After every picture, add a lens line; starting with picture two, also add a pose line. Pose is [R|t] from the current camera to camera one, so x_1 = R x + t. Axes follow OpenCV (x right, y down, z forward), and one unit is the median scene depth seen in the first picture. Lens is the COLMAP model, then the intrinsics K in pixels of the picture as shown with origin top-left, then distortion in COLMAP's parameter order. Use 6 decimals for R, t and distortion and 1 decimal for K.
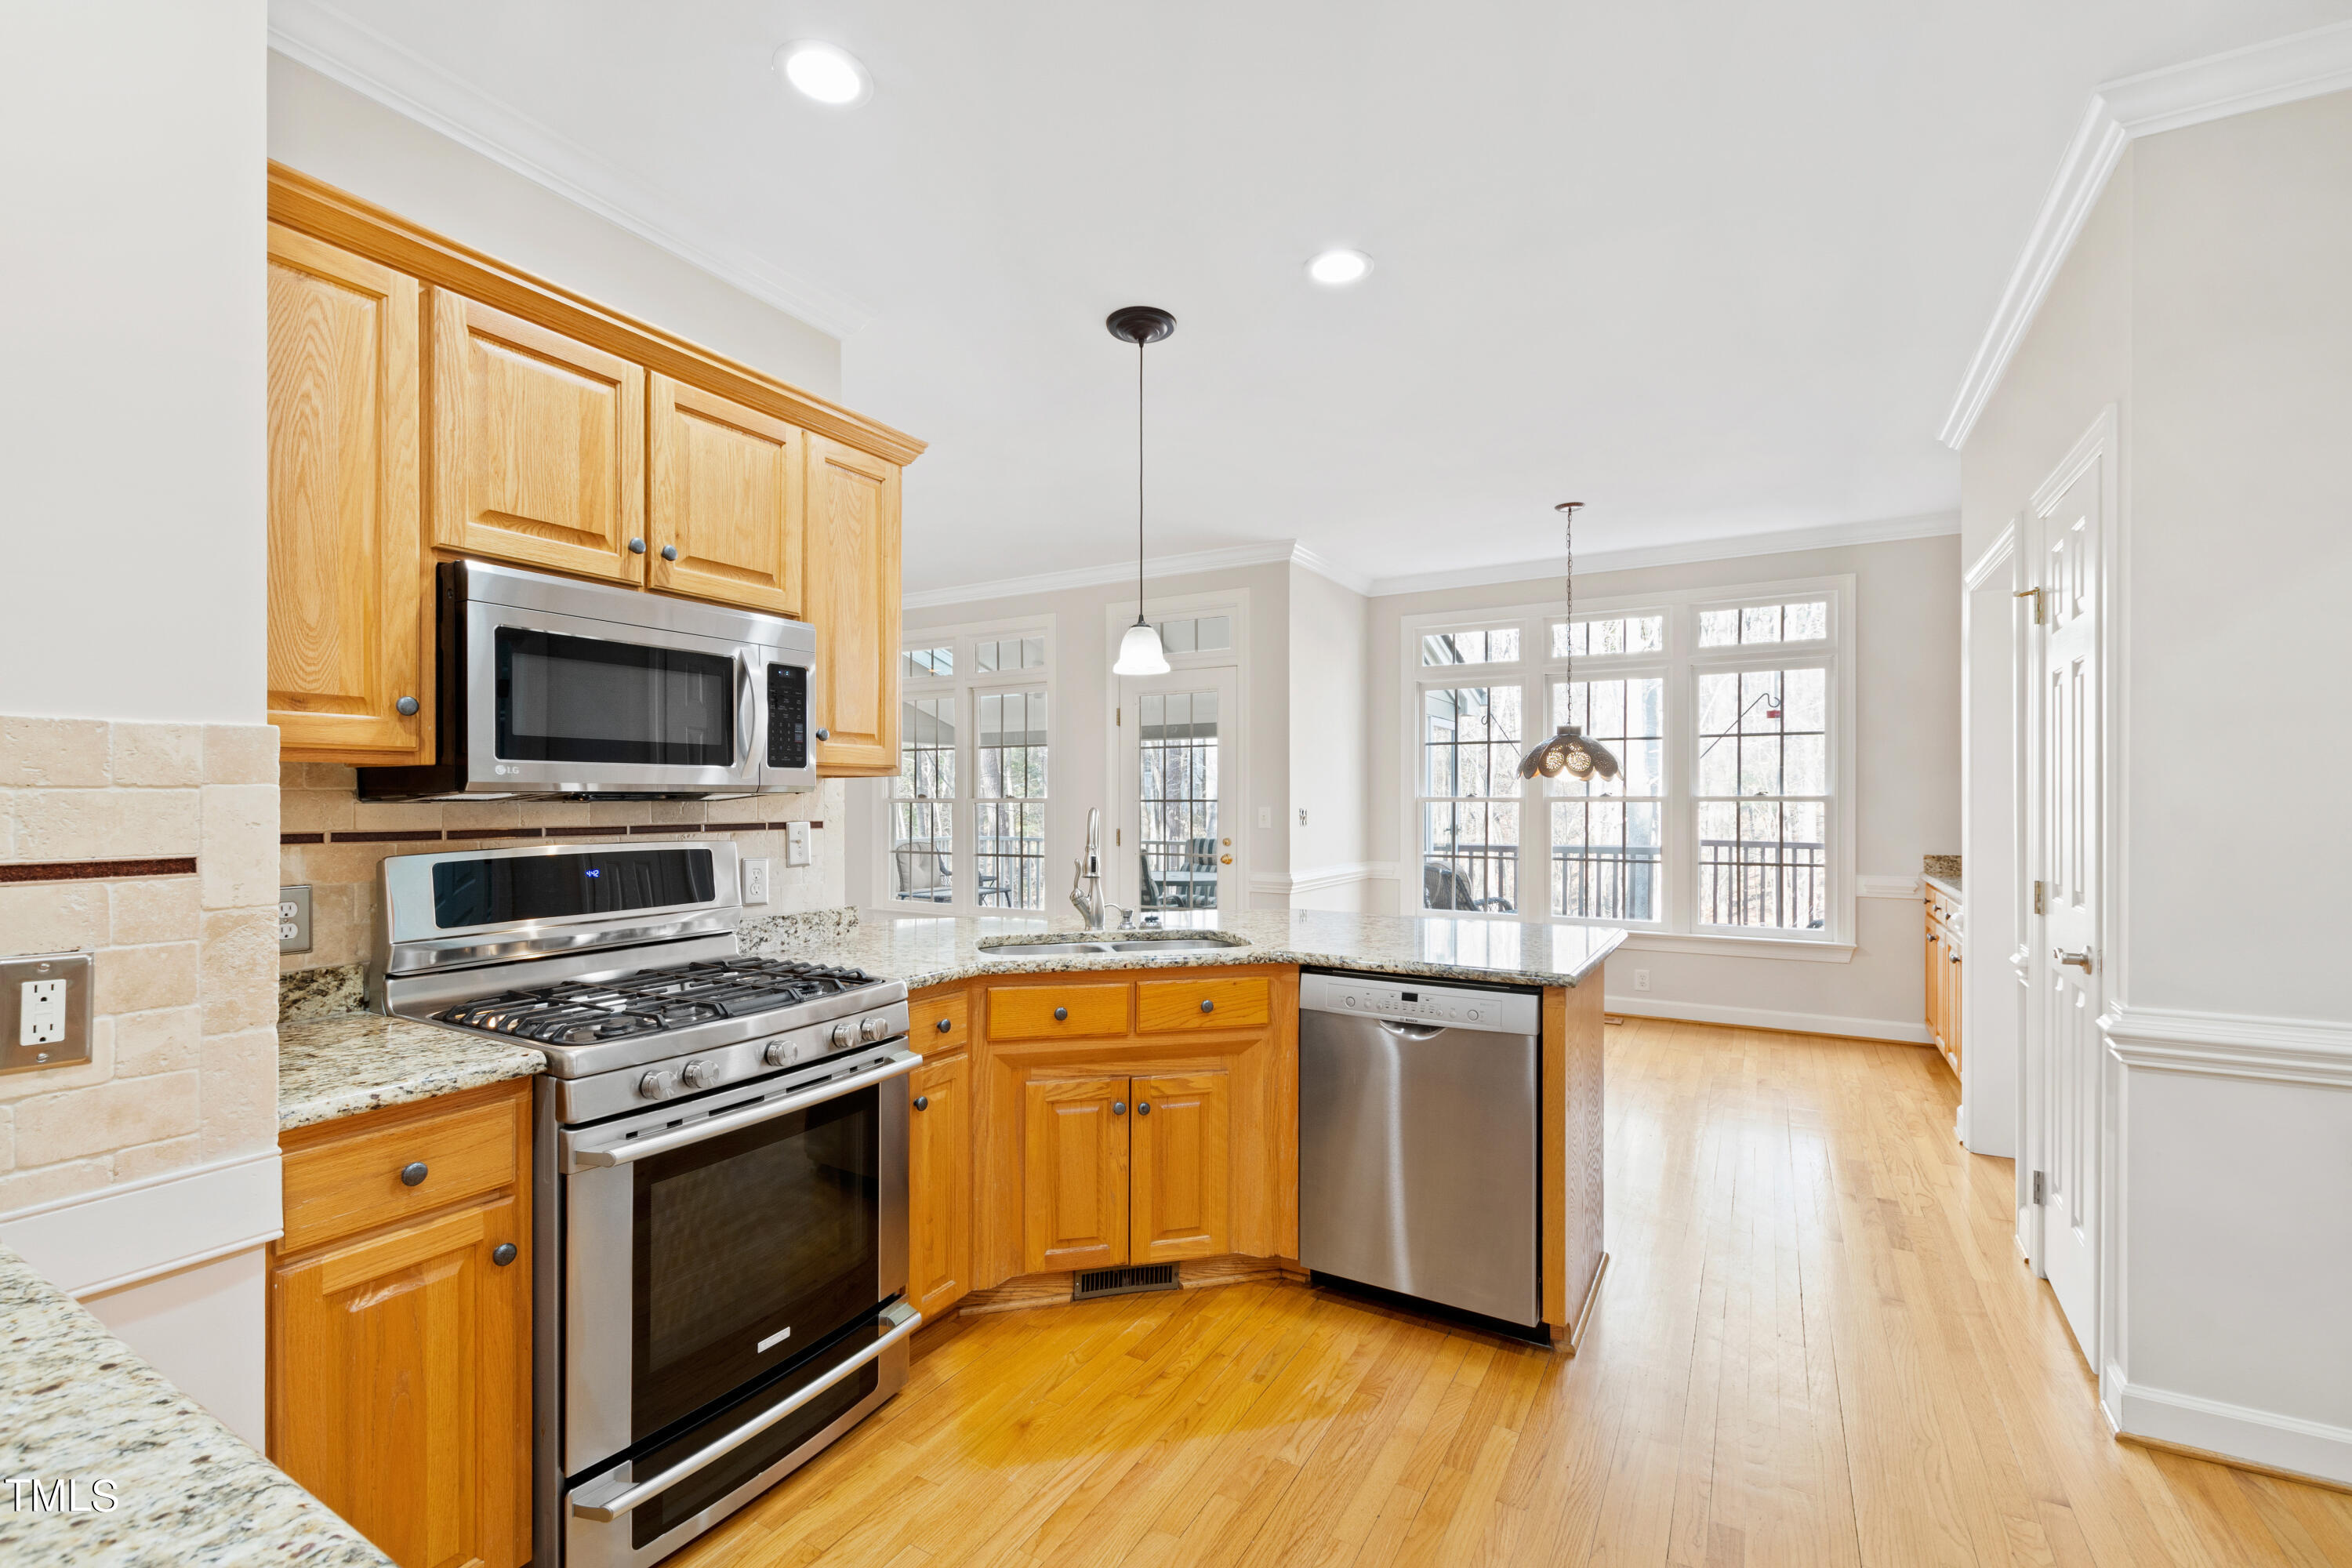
lens RADIAL K [[1020.3, 0, 1166.0], [0, 1020.3, 799.4], [0, 0, 1]] dist [0.000275, 0.000126]
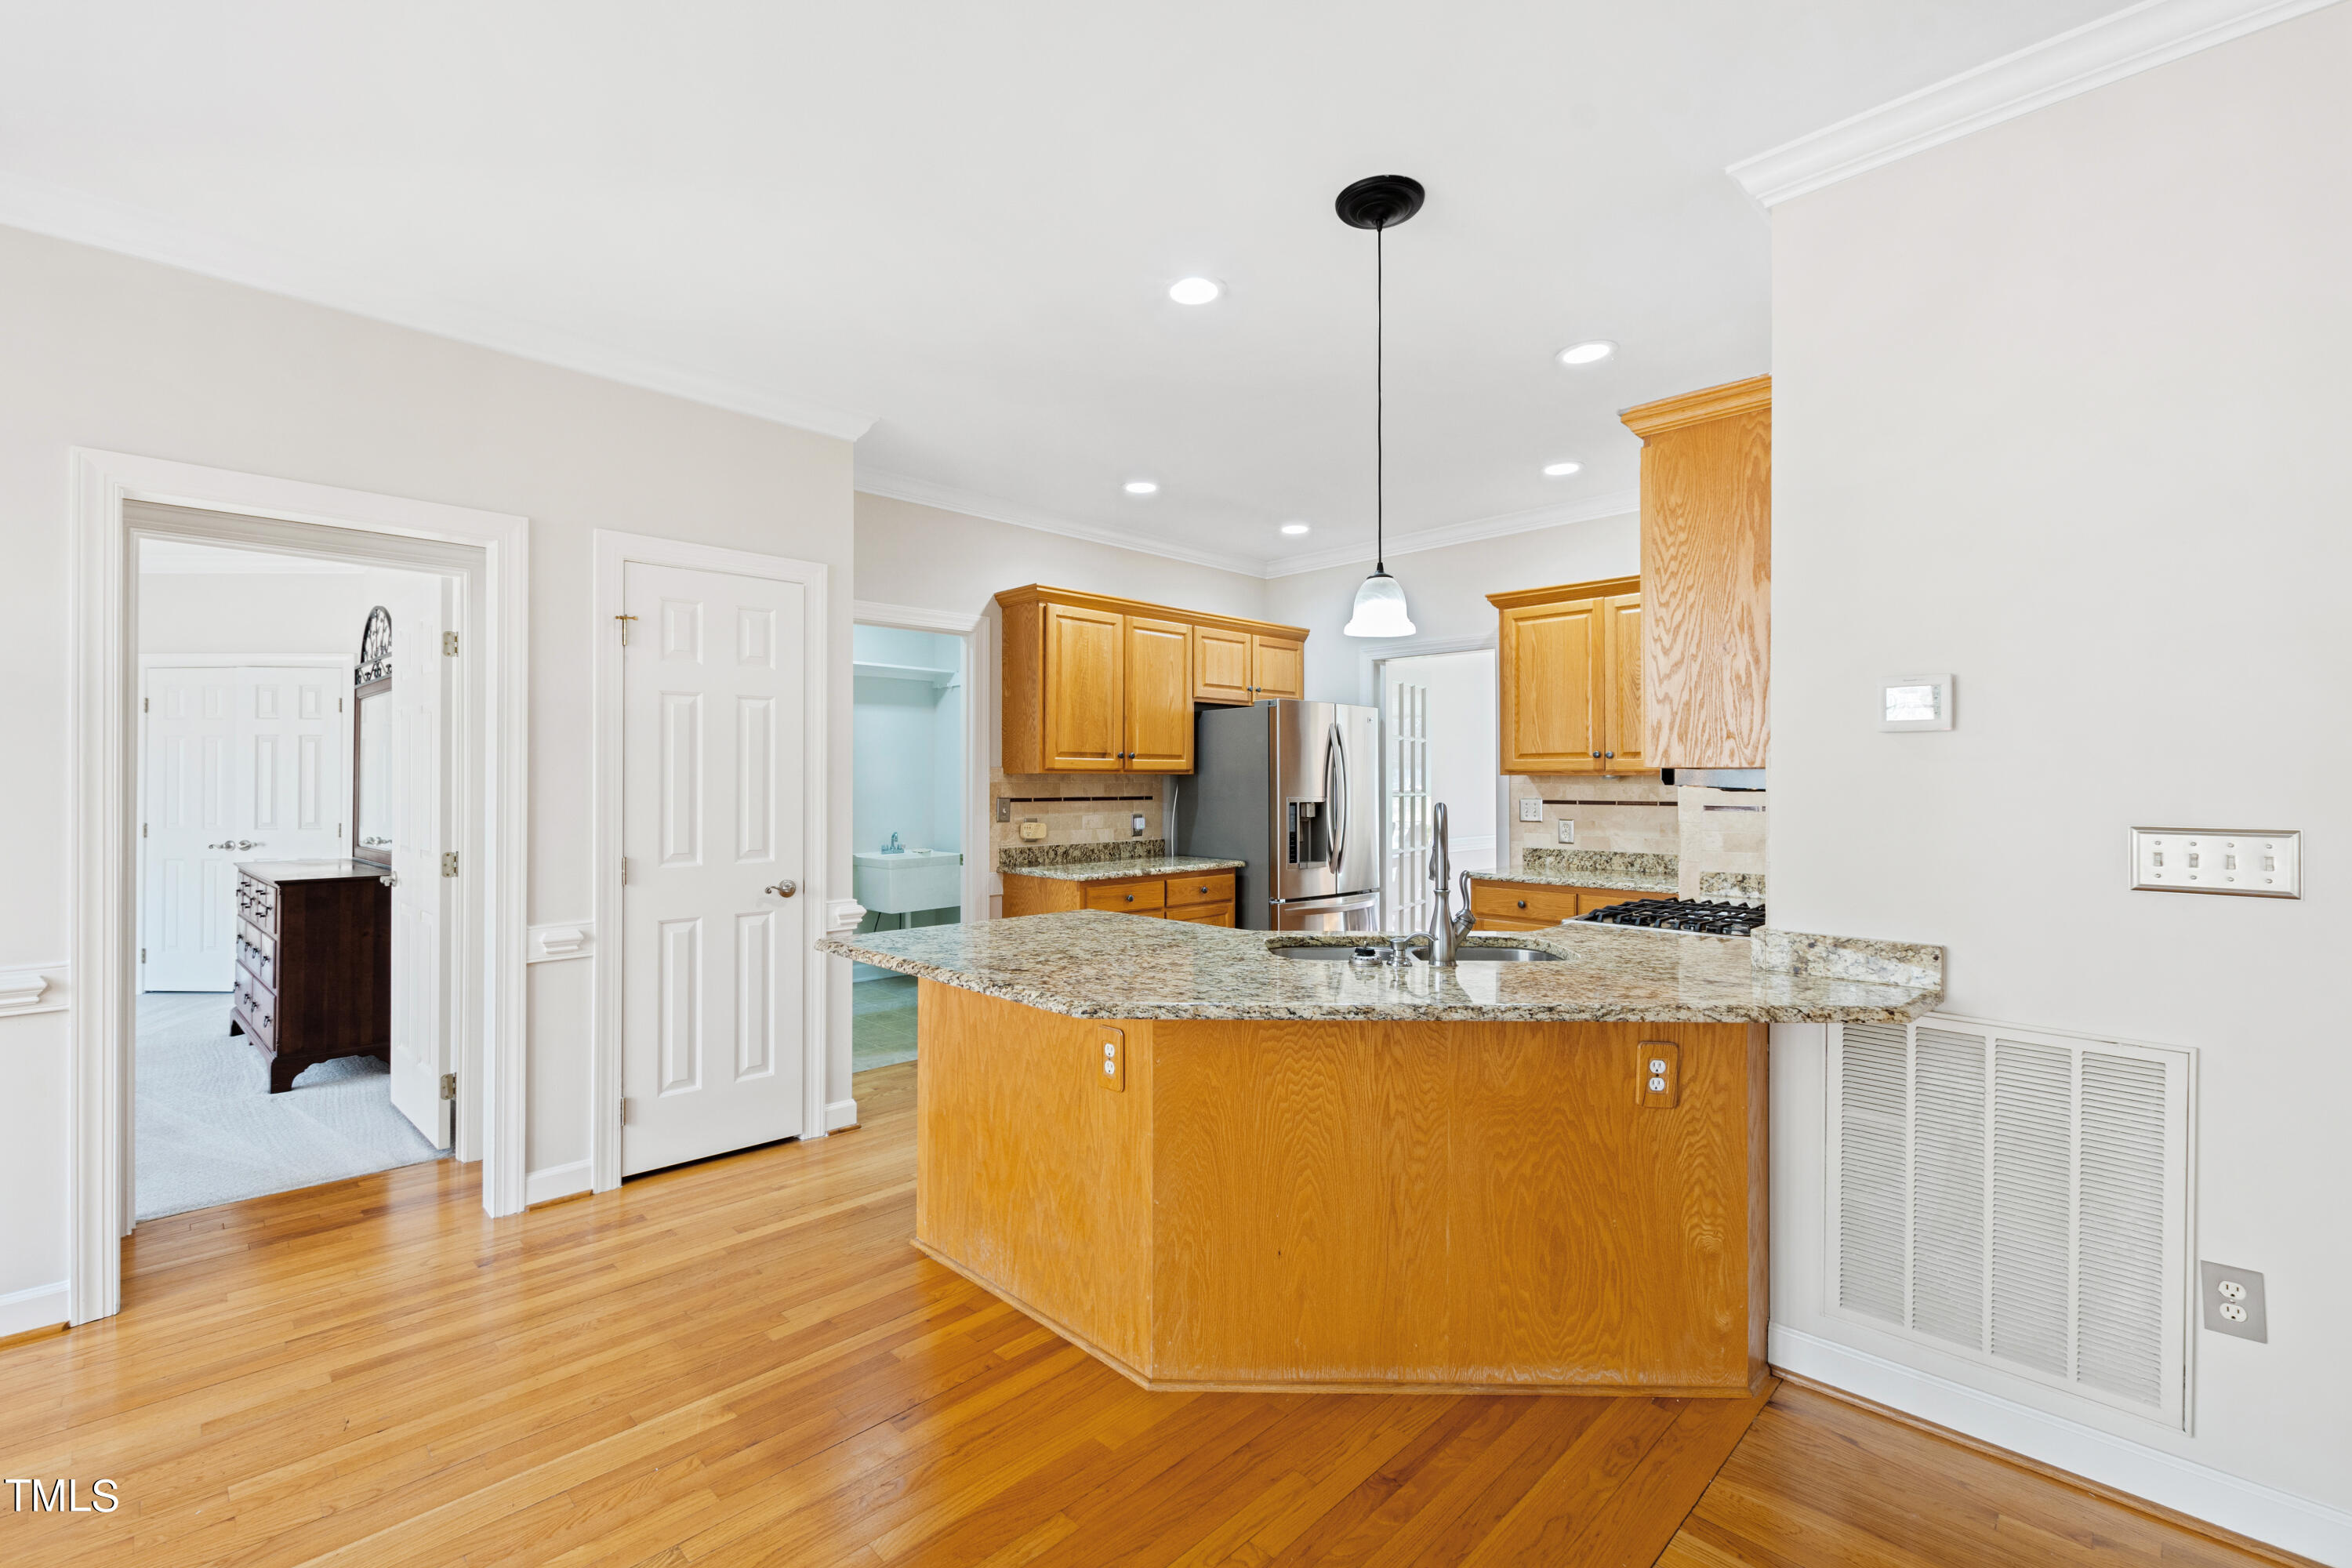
lens RADIAL K [[1015.2, 0, 1168.2], [0, 1015.2, 779.4], [0, 0, 1]] dist [-0.000265, -0.000239]
pose [[-0.965626, 0.001596, 0.259930, -0.085635], [0.001347, 0.999998, -0.001137, -0.012279], [-0.259931, -0.000748, -0.965627, 2.053337]]
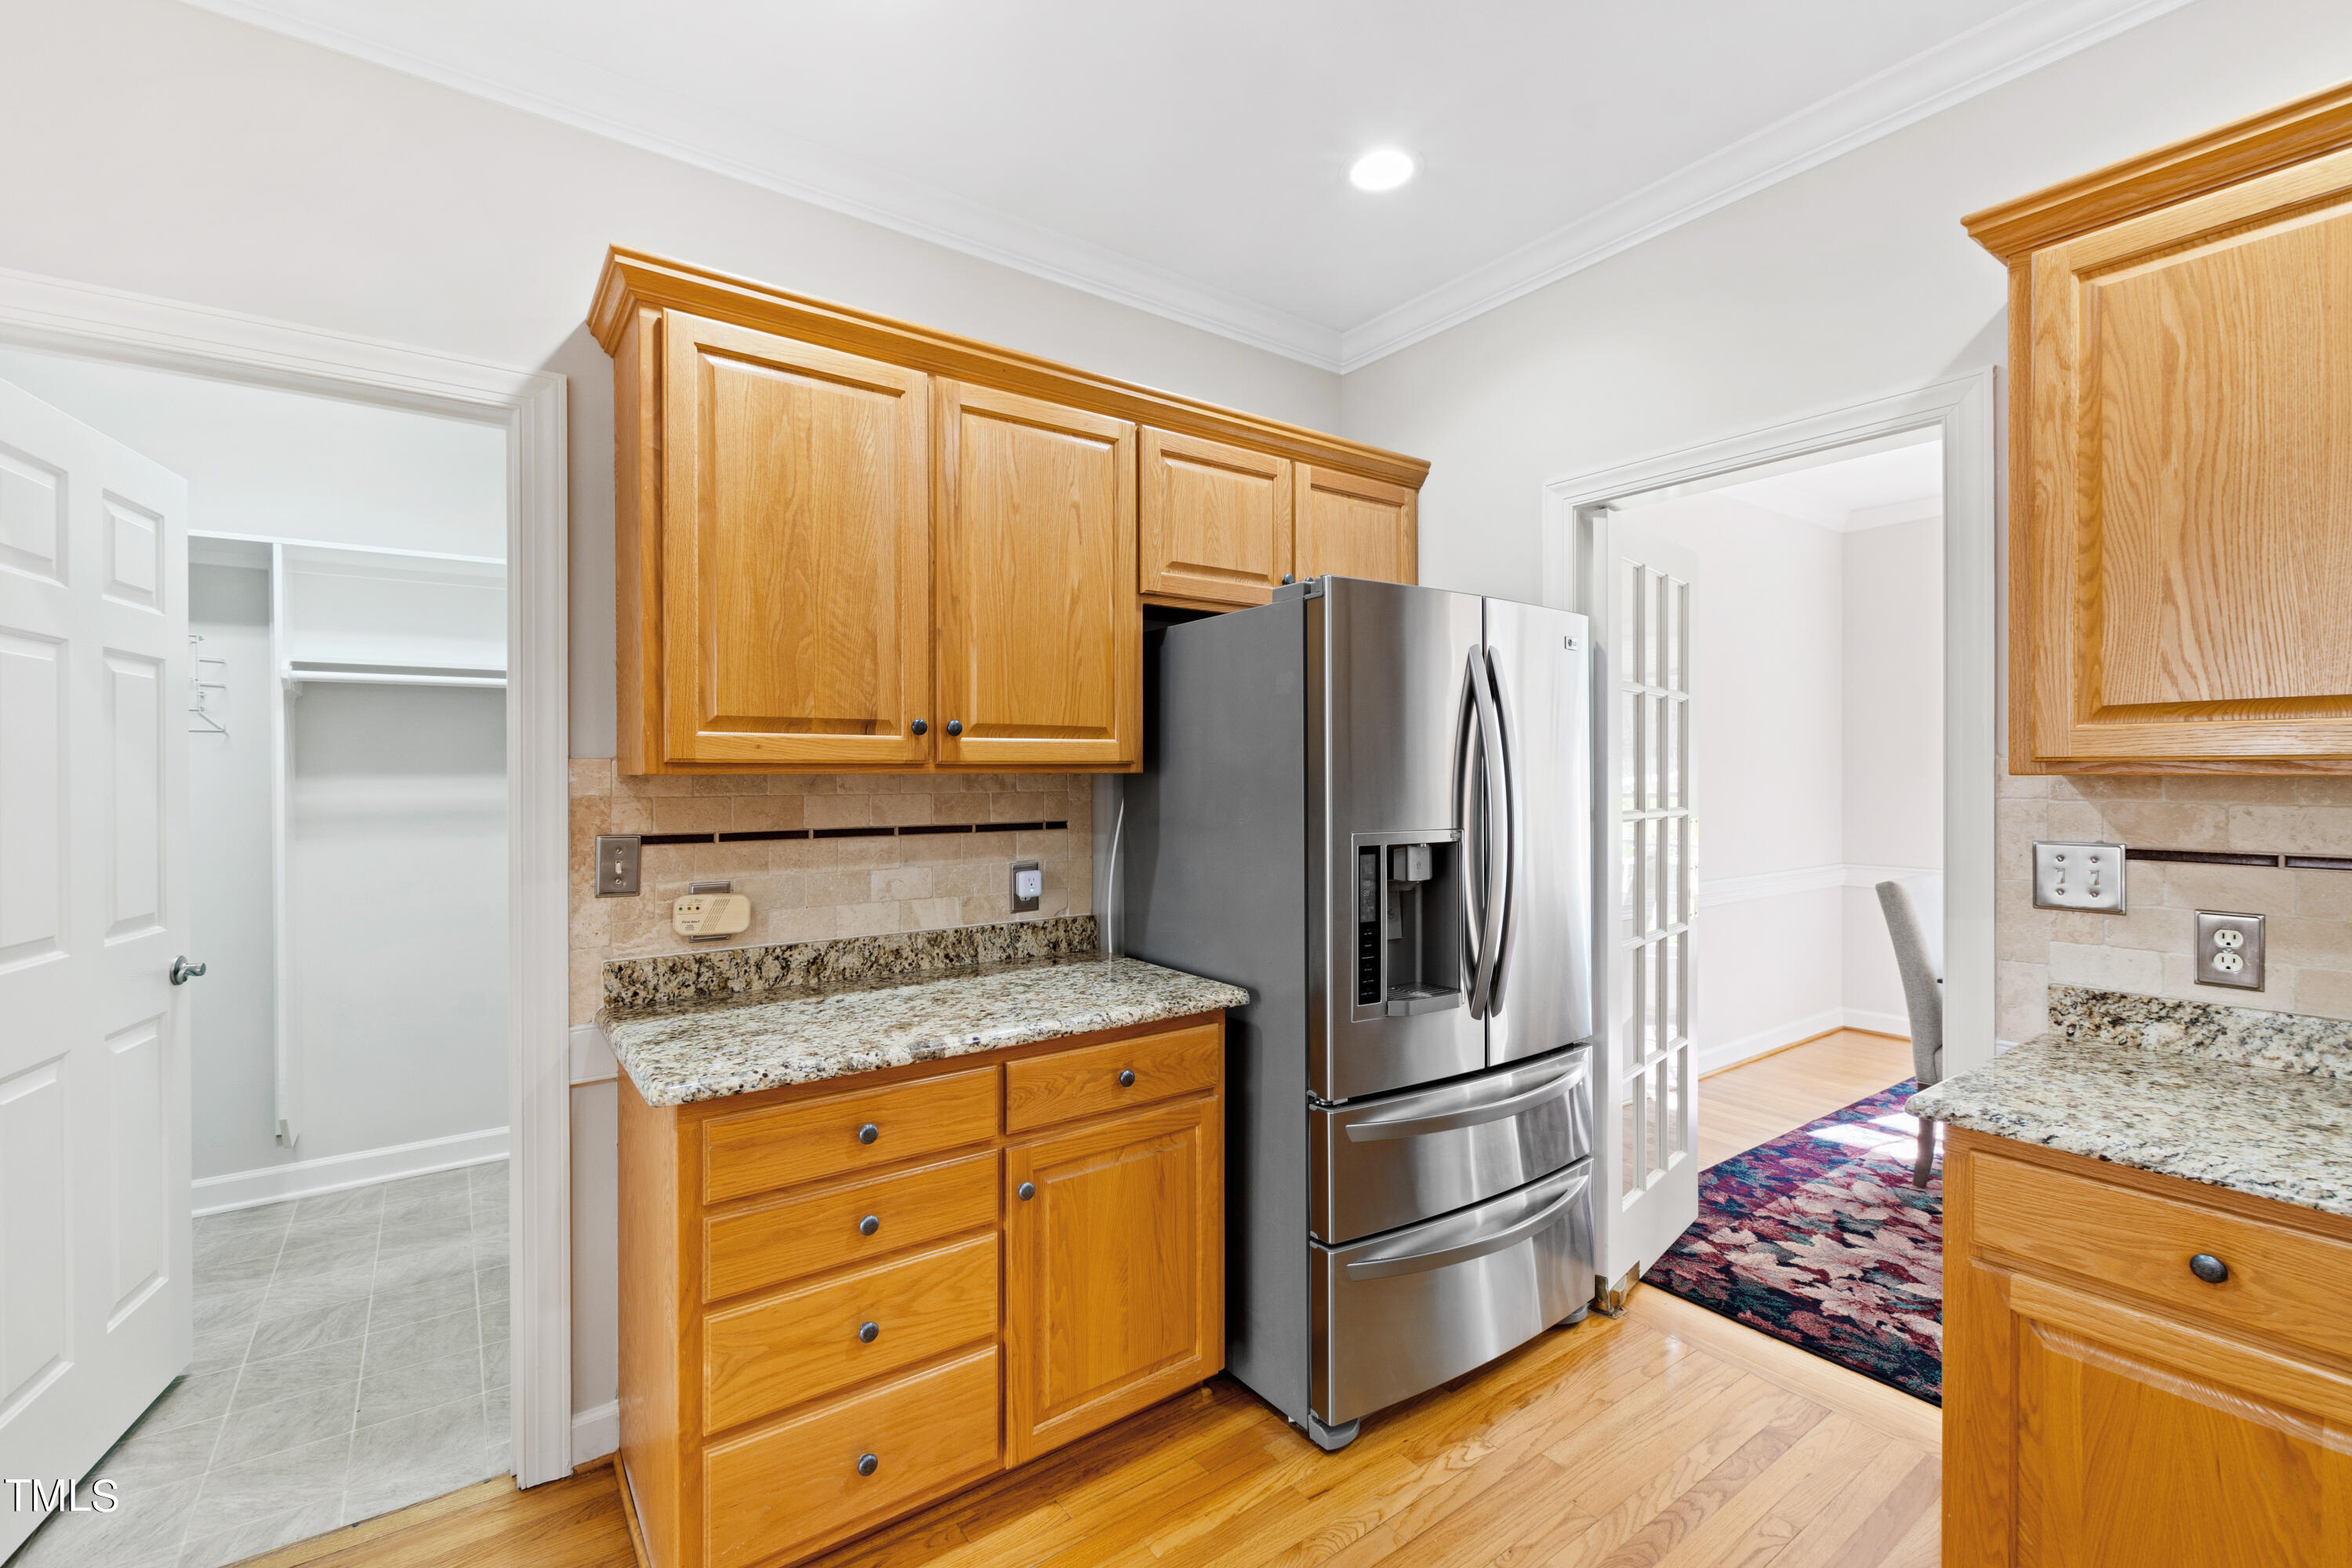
lens RADIAL K [[1015.2, 0, 1168.2], [0, 1015.2, 779.4], [0, 0, 1]] dist [-0.000265, -0.000239]
pose [[-0.916650, 0.001879, 0.399687, 0.028186], [0.004462, 0.999975, 0.005531, -0.024124], [-0.399666, 0.006853, -0.916635, 0.832973]]
